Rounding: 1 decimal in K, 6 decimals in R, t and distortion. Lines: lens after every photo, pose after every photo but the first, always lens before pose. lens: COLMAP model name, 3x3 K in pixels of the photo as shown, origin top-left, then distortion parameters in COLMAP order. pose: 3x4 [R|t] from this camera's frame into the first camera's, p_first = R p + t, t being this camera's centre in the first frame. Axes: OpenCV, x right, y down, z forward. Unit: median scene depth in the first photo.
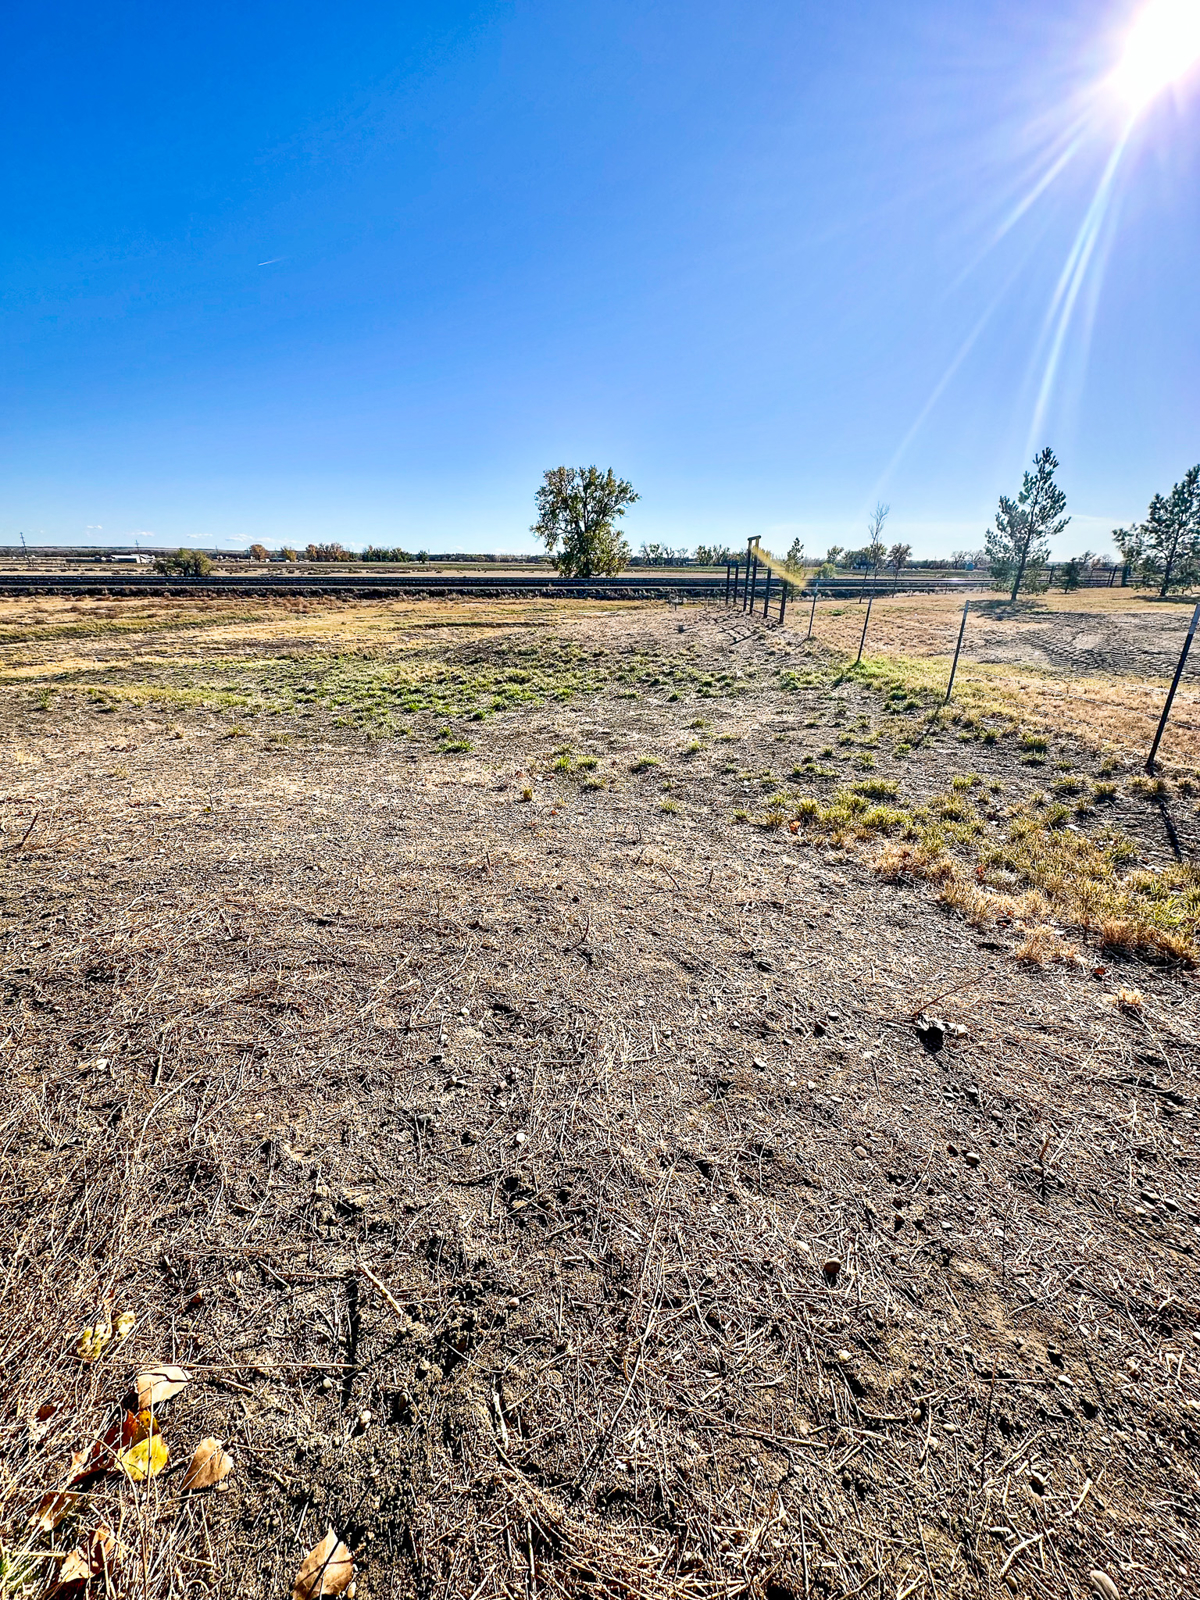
lens RADIAL K [[642.3, 0, 602.4], [0, 642.3, 800.4], [0, 0, 1]] dist [0.000213, 0.000178]
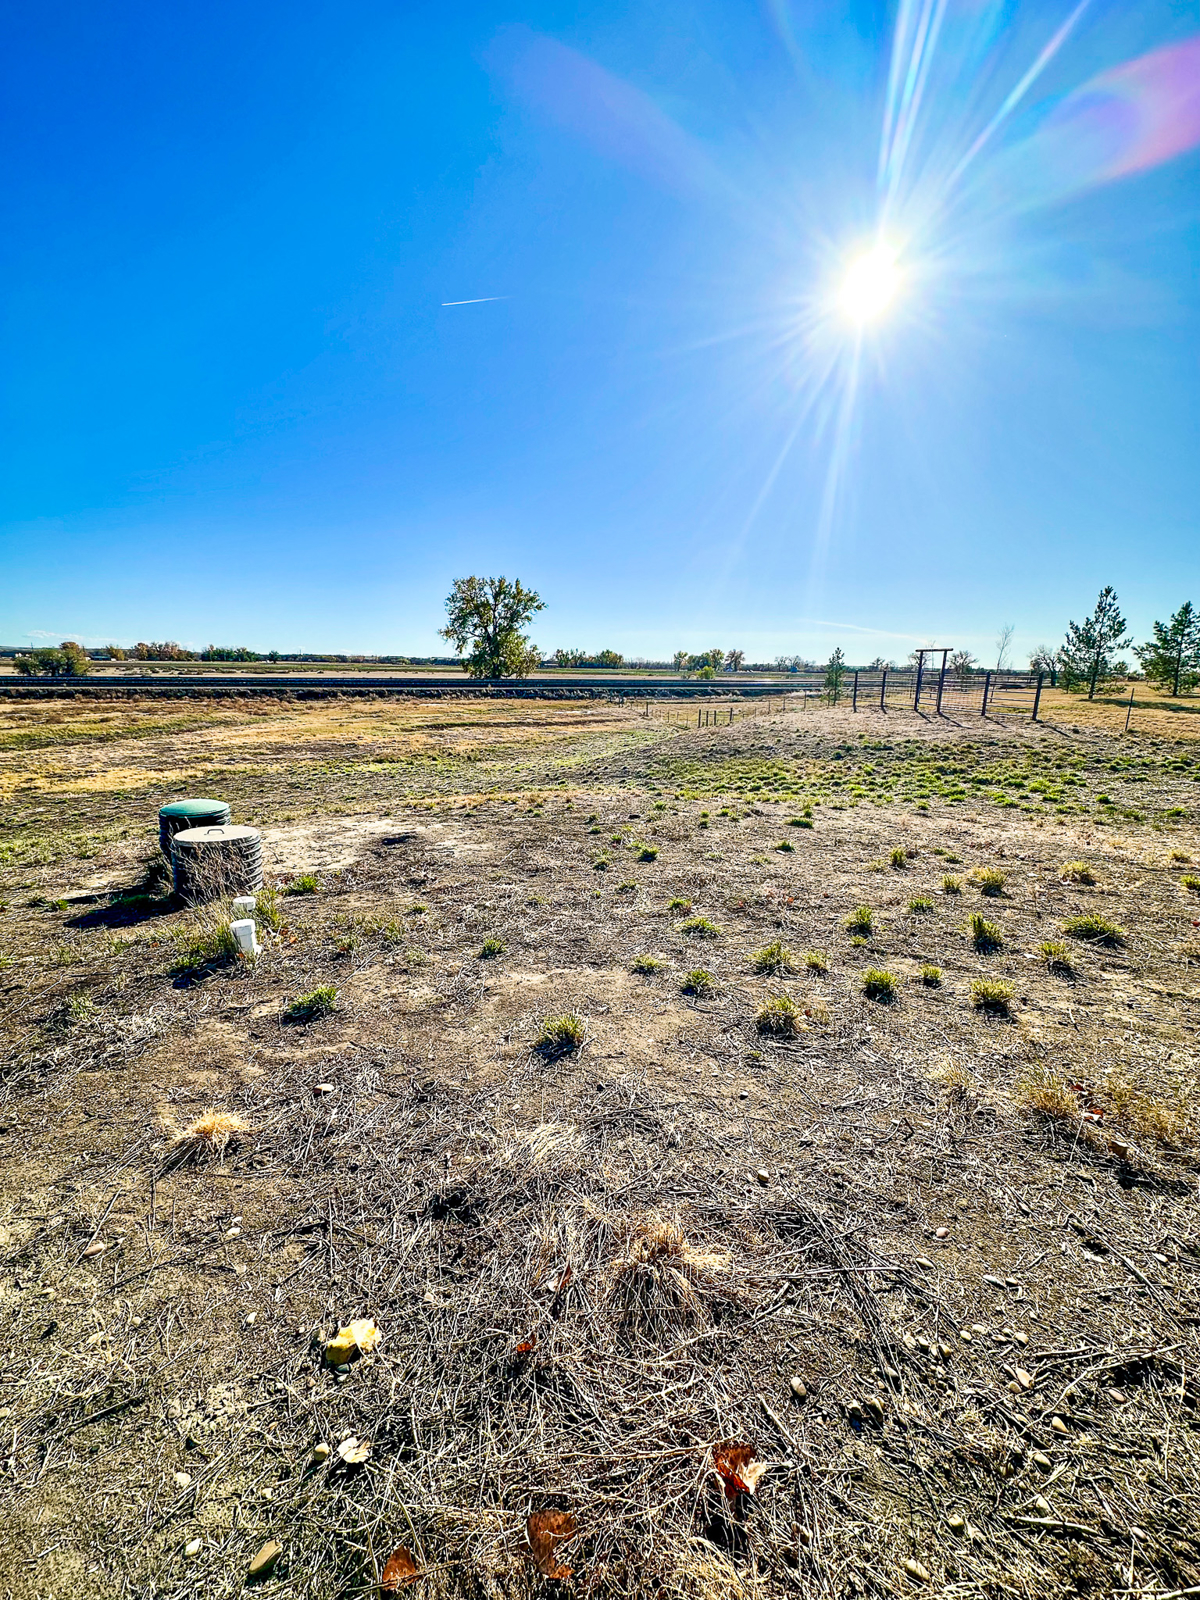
lens RADIAL K [[642.3, 0, 604.7], [0, 642.3, 796.4], [0, 0, 1]] dist [0.000213, 0.000178]
pose [[0.973638, -0.039524, 0.224650, -0.097728], [0.073024, 0.987050, -0.142830, -0.002507], [-0.216096, 0.155470, 0.963915, 0.004666]]
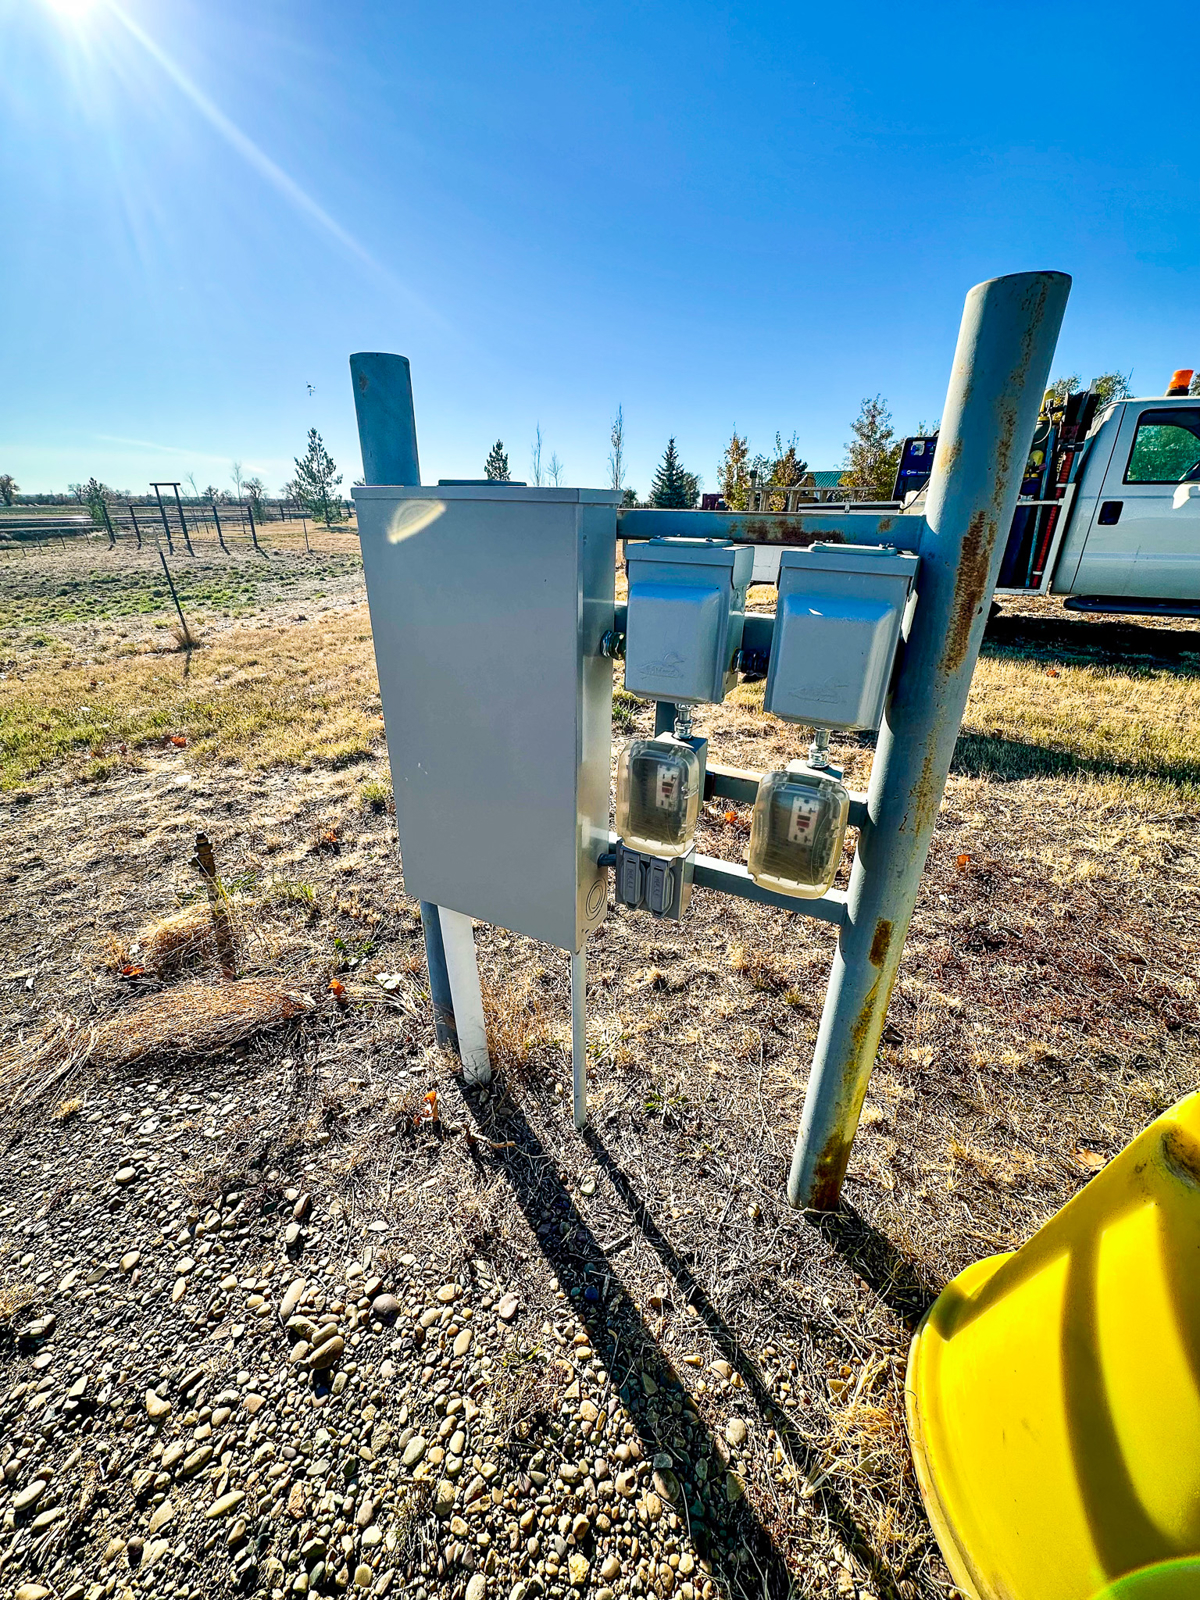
lens RADIAL K [[642.3, 0, 595.5], [0, 642.3, 796.6], [0, 0, 1]] dist [0.000213, 0.000178]
pose [[0.437987, -0.379214, 0.815085, -0.103065], [0.311678, 0.914495, 0.257983, 0.015170], [-0.843222, 0.141051, 0.518730, -0.046363]]
